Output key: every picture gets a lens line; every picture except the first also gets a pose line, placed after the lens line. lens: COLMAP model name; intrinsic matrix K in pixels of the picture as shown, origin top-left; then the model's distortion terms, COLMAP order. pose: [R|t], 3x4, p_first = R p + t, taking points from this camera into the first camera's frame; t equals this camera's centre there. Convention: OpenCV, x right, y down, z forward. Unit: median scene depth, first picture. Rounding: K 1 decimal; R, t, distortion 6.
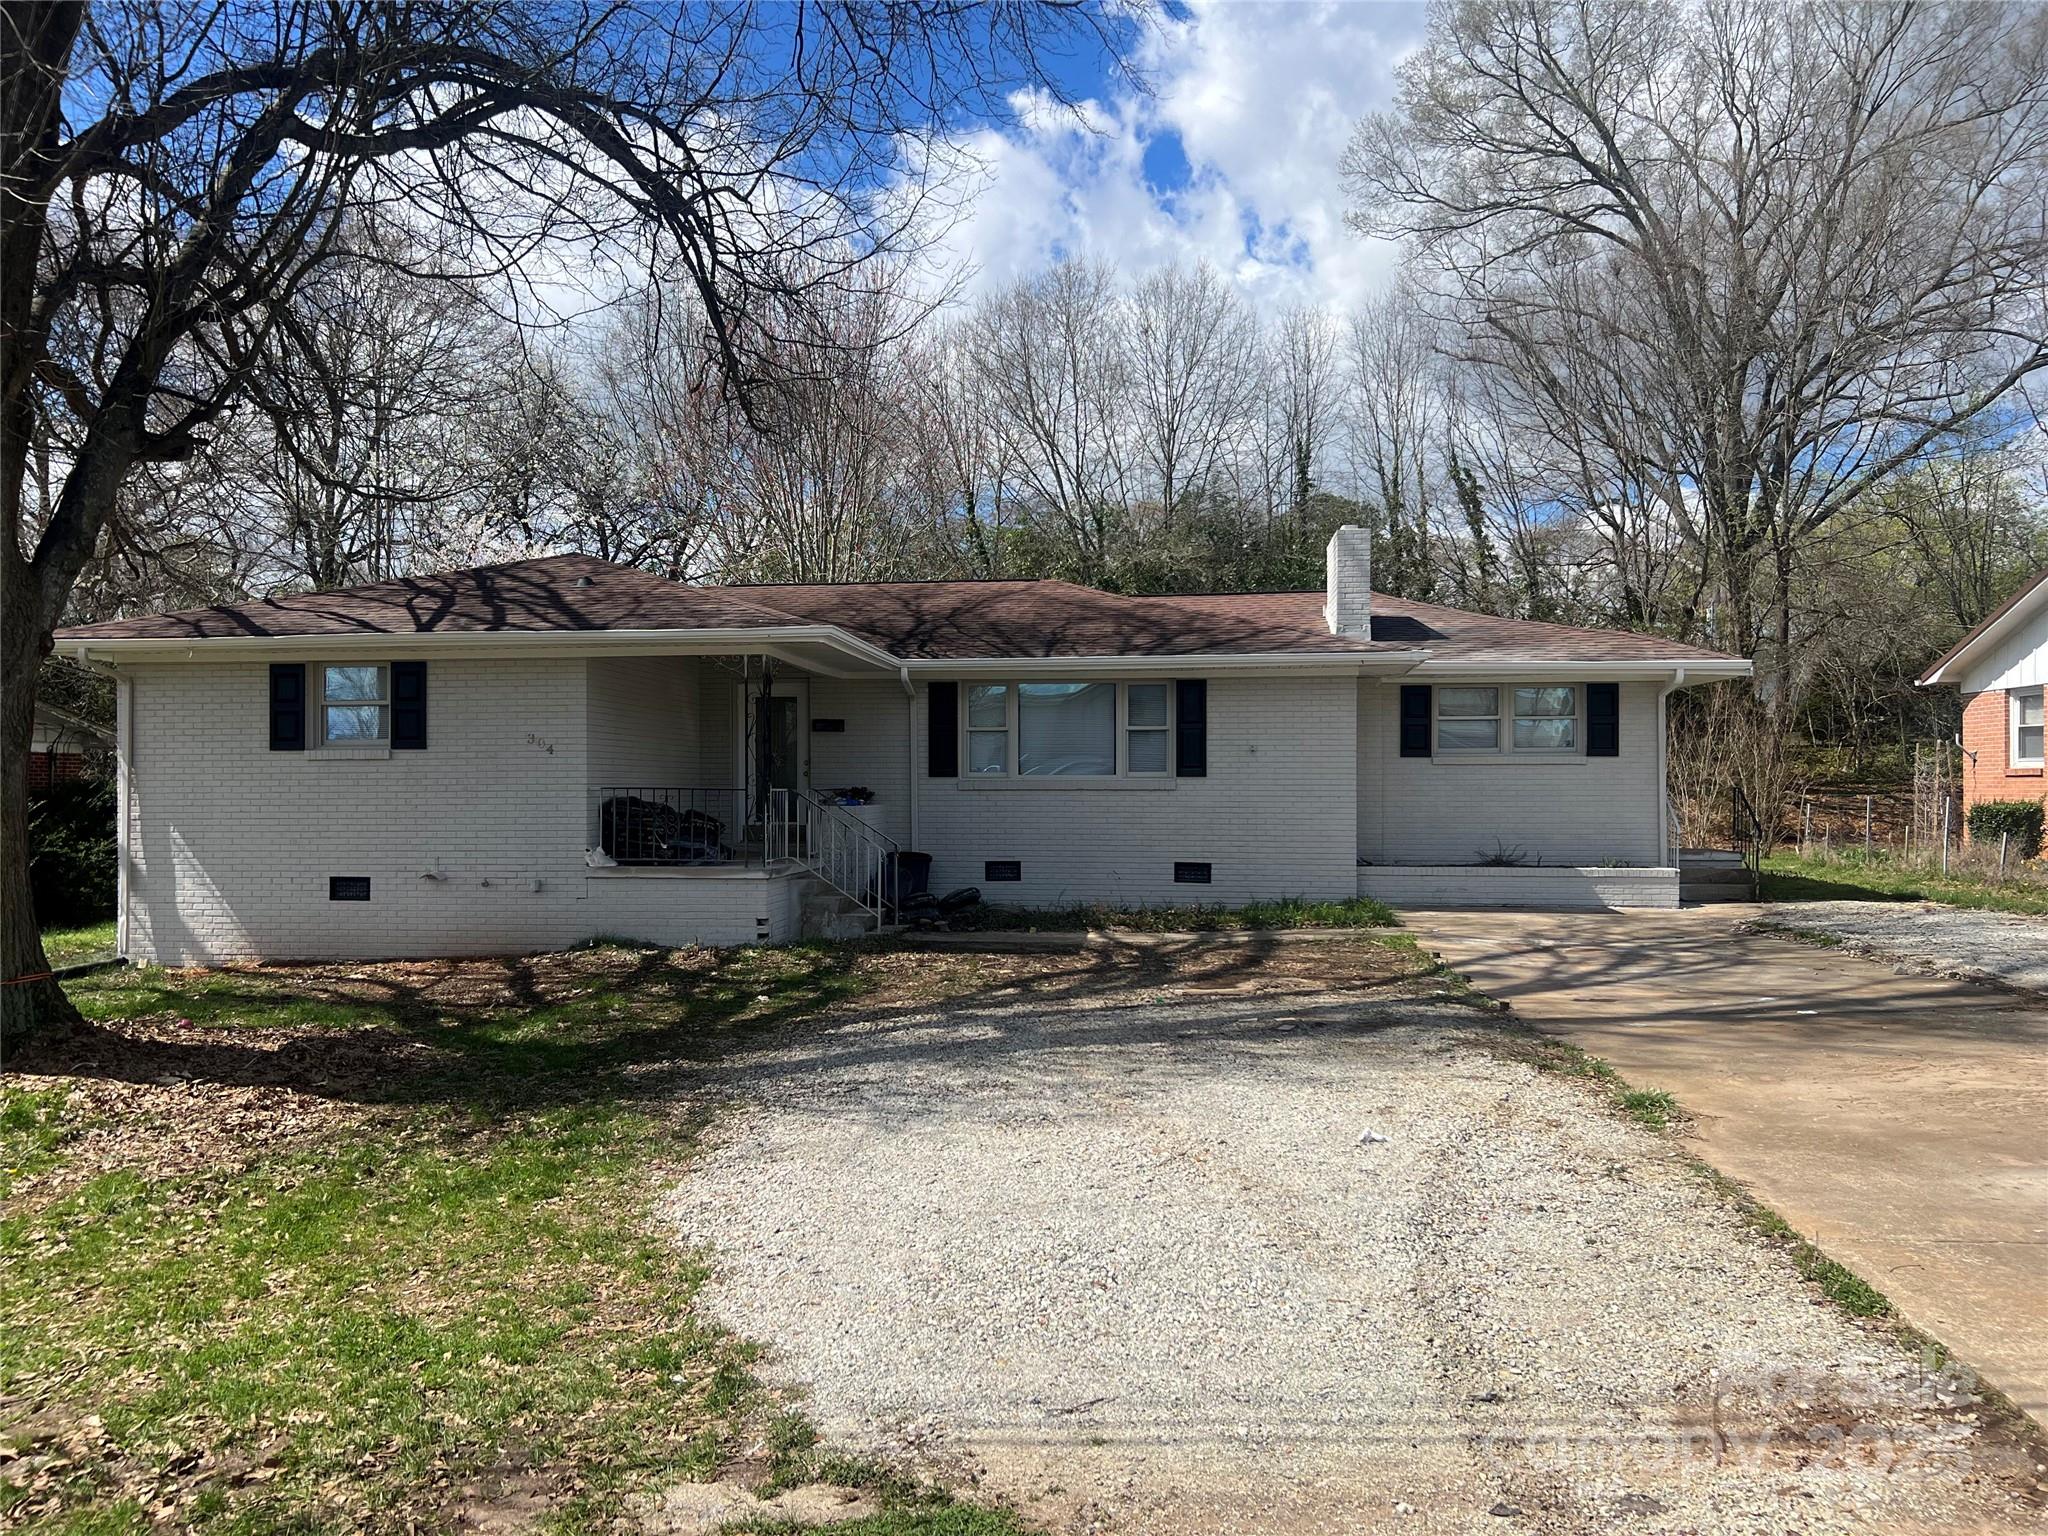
lens RADIAL K [[1540.3, 0, 1024.0], [0, 1540.3, 768.0], [0, 0, 1]] dist [0.070410, -0.077577]
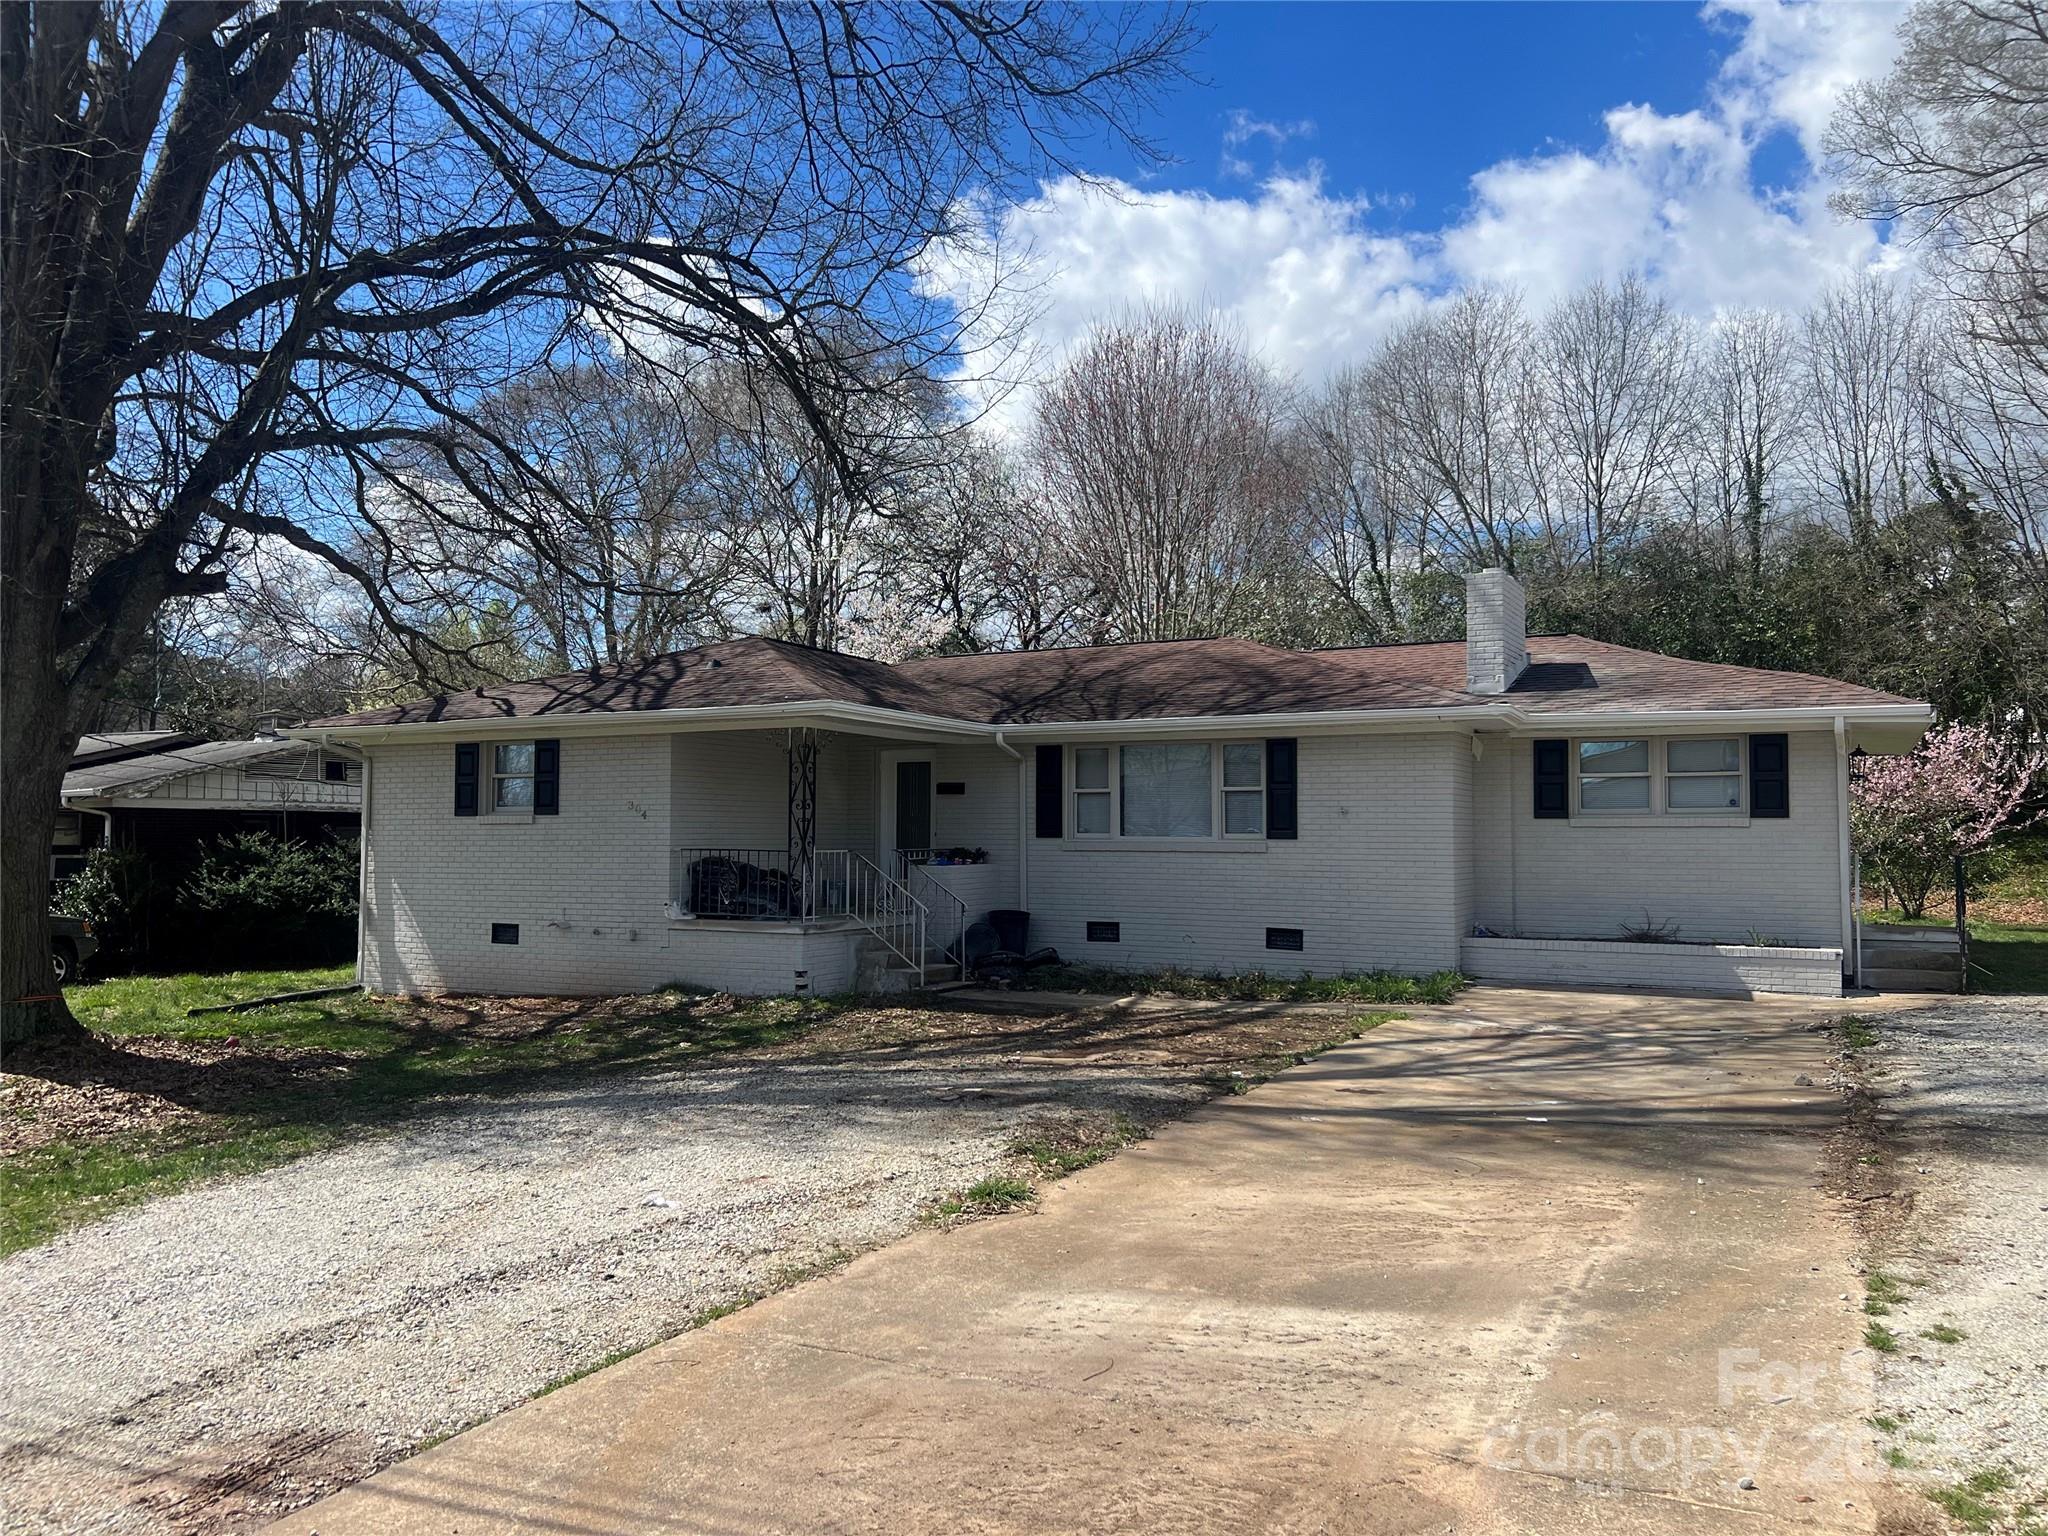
lens RADIAL K [[1540.3, 0, 1024.0], [0, 1540.3, 768.0], [0, 0, 1]] dist [0.070410, -0.077577]
pose [[0.932869, -0.012751, -0.359991, 0.306519], [0.000929, 0.999455, -0.032993, -0.007224], [0.360216, 0.030444, 0.932372, 0.037644]]
